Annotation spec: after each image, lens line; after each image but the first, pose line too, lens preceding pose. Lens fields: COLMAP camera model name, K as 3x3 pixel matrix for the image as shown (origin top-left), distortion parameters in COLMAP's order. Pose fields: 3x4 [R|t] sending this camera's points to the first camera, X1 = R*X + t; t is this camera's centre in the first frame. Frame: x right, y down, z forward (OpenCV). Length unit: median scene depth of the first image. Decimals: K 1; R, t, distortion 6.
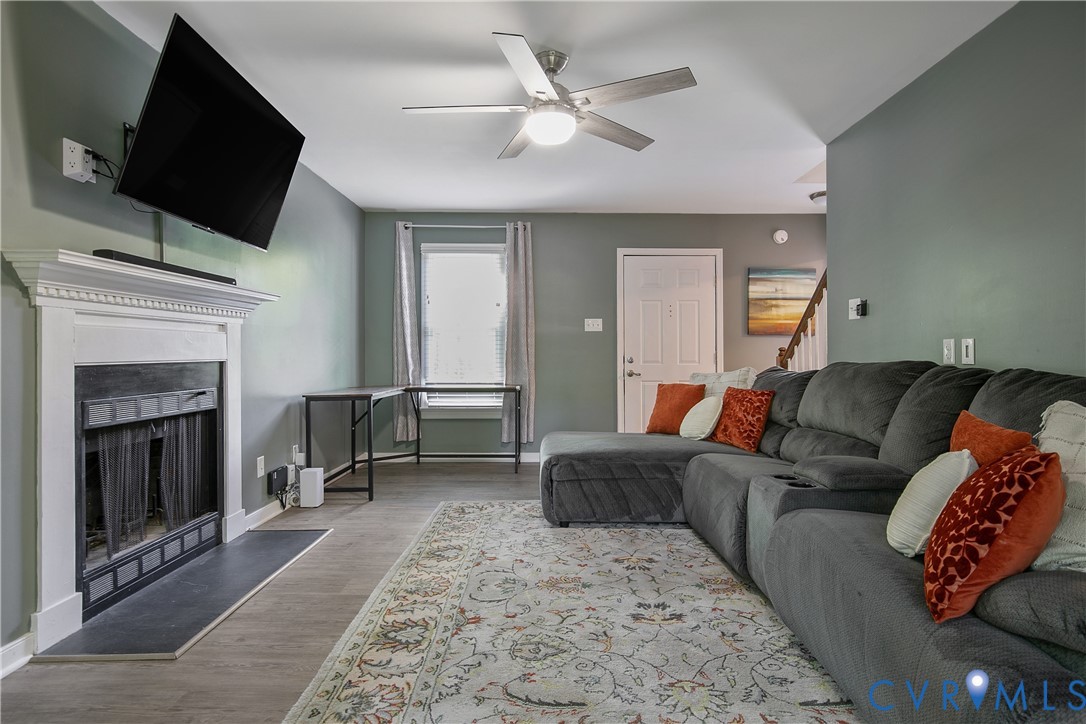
lens RADIAL K [[580.4, 0, 552.2], [0, 580.4, 349.5], [0, 0, 1]] dist [-0.001919, -0.000025]
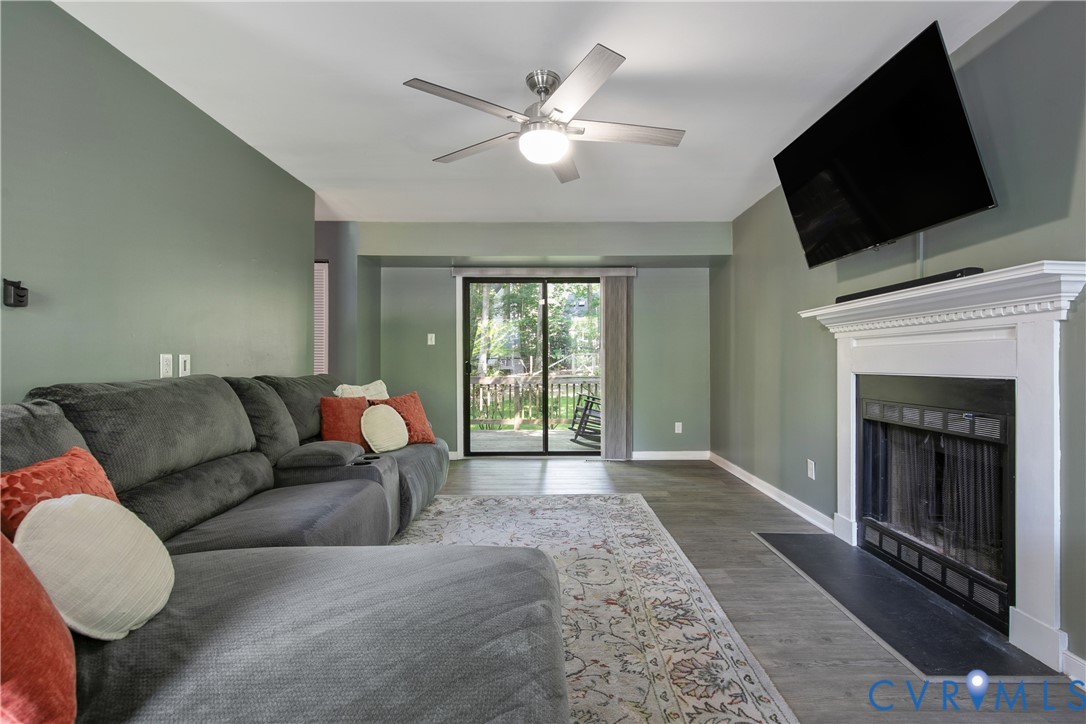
lens RADIAL K [[504.0, 0, 552.6], [0, 504.0, 359.8], [0, 0, 1]] dist [-0.000270, -0.000270]
pose [[-0.999998, 0.000792, 0.002054, -0.017835], [0.000772, 0.999952, -0.009806, 0.002252], [-0.002061, -0.009804, -0.999950, 1.754353]]
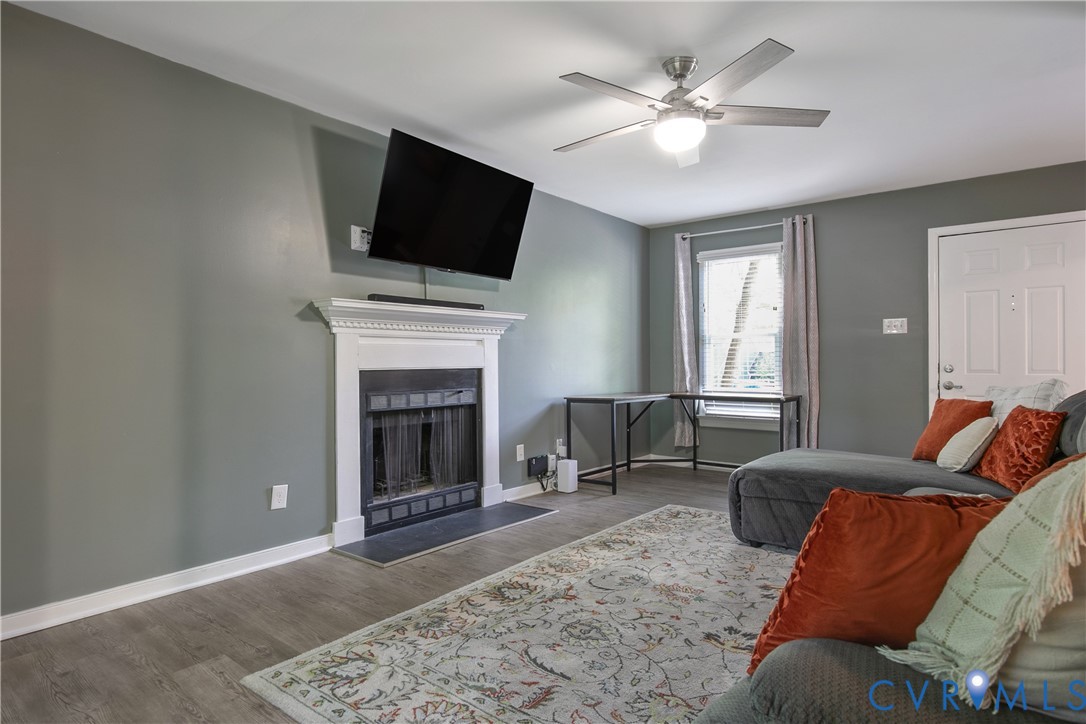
lens RADIAL K [[595.6, 0, 548.0], [0, 595.6, 361.8], [0, 0, 1]] dist [-0.000806, -0.000248]
pose [[0.776267, -0.003559, -0.630394, 0.433976], [0.008149, 0.999957, 0.004389, 0.001610], [0.630351, -0.008544, 0.776263, 0.057911]]
